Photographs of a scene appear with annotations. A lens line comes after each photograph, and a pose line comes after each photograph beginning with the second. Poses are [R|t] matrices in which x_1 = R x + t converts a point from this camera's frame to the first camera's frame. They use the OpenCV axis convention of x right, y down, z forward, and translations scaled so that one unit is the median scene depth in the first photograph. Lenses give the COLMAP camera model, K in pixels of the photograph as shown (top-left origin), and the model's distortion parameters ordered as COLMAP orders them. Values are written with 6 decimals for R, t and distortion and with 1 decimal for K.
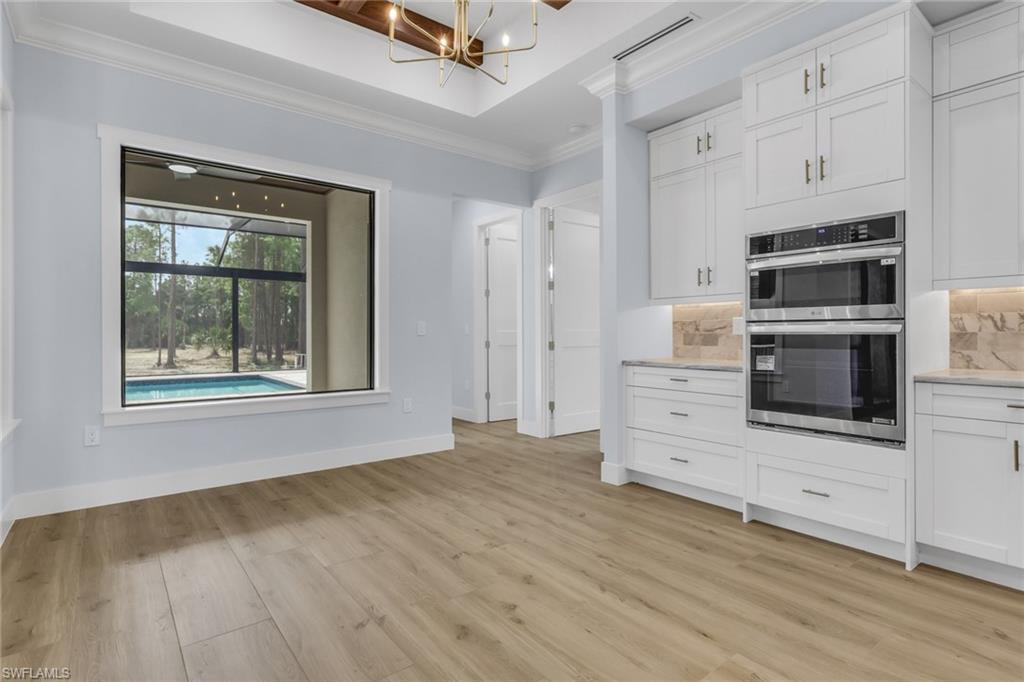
lens RADIAL K [[512.8, 0, 511.4], [0, 512.8, 332.8], [0, 0, 1]] dist [-0.003938, -0.000551]
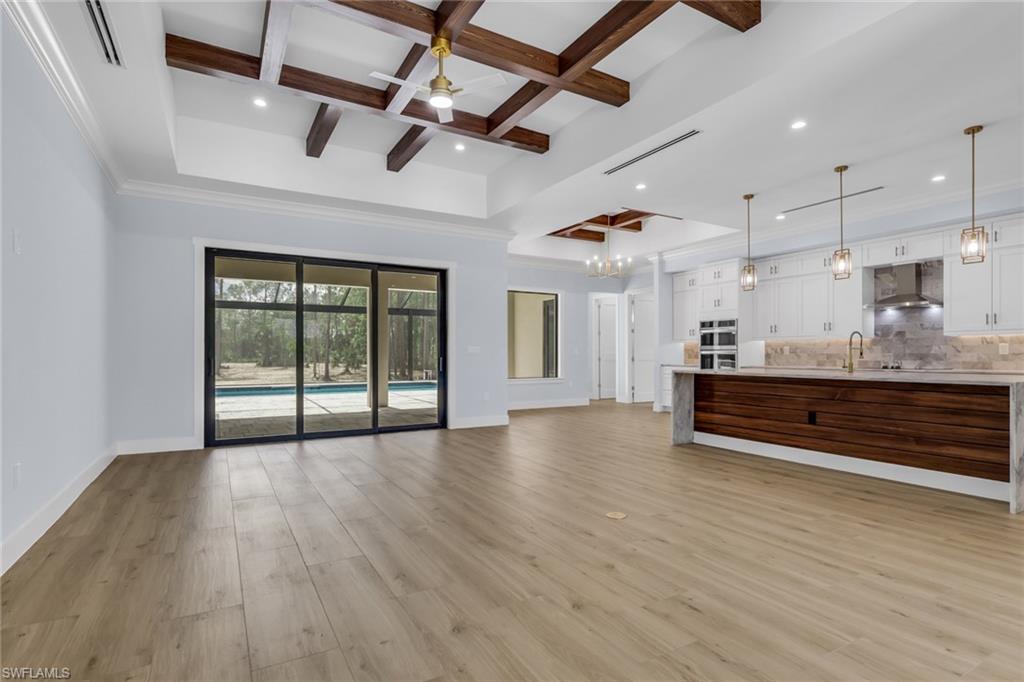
lens RADIAL K [[518.1, 0, 516.6], [0, 518.1, 354.6], [0, 0, 1]] dist [0.001063, 0.000404]
pose [[0.990371, -0.000226, -0.138440, -0.182968], [0.000804, 0.999991, 0.004116, -0.008123], [0.138438, -0.004188, 0.990362, -2.135114]]
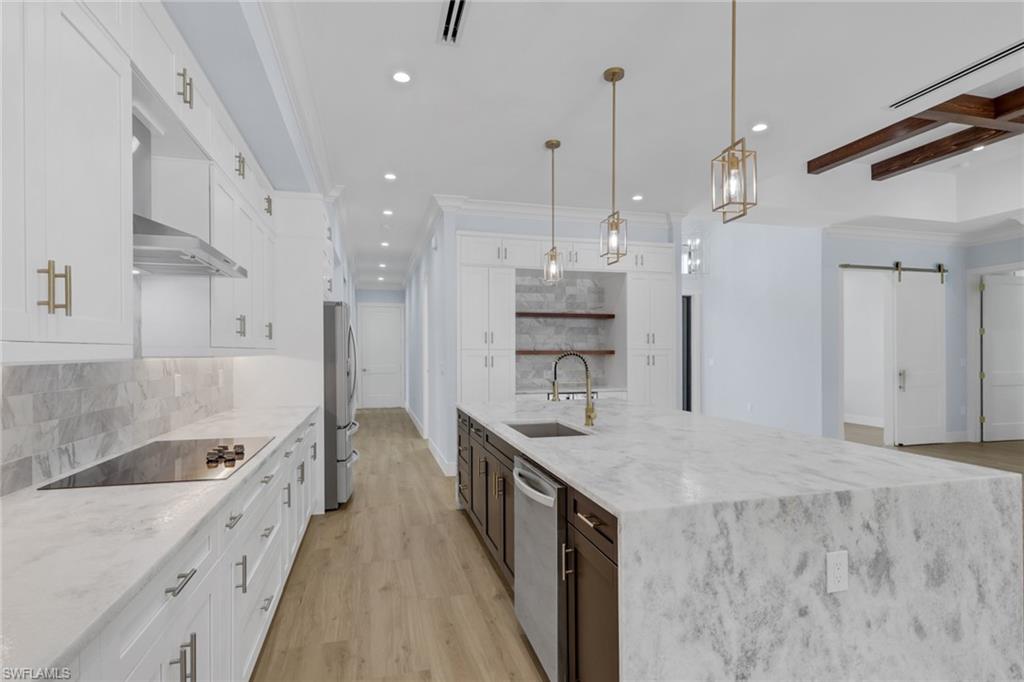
lens RADIAL K [[515.0, 0, 514.8], [0, 515.0, 355.7], [0, 0, 1]] dist [0.000216, 0.000531]
pose [[-0.923260, 0.002237, 0.384169, 0.456027], [0.003302, 0.999992, 0.002112, -0.077034], [-0.384161, 0.003219, -0.923260, 0.781593]]
